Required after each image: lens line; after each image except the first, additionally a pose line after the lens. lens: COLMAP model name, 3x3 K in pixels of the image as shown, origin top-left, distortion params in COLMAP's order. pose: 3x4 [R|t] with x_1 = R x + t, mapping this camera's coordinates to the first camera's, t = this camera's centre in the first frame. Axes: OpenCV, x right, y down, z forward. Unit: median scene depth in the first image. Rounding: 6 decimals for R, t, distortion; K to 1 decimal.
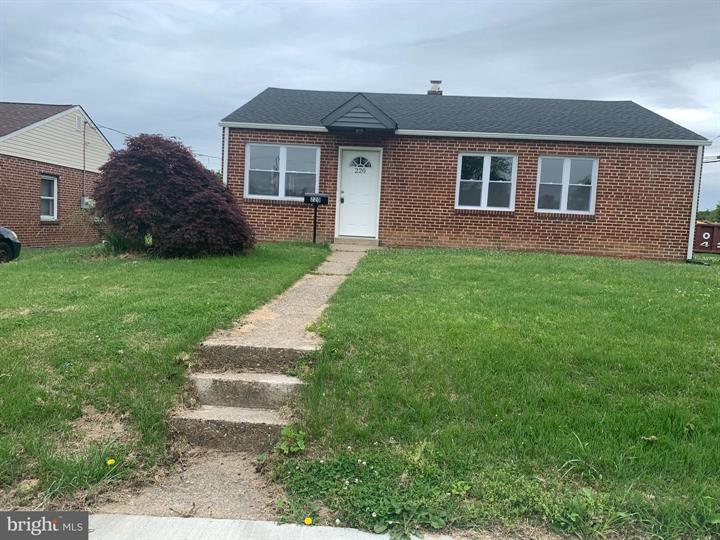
lens RADIAL K [[538.5, 0, 362.8], [0, 538.5, 254.0], [0, 0, 1]] dist [0.112109, -0.207897]
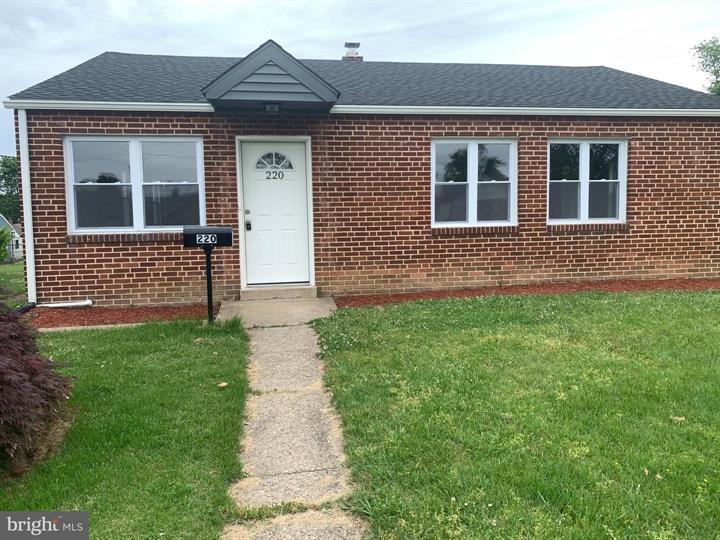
lens RADIAL K [[538.5, 0, 362.8], [0, 538.5, 254.0], [0, 0, 1]] dist [0.112109, -0.207897]
pose [[0.972799, -0.083918, 0.215917, -0.048298], [0.079926, 0.996430, 0.027169, -0.076796], [-0.217426, -0.009173, 0.976034, 0.394185]]
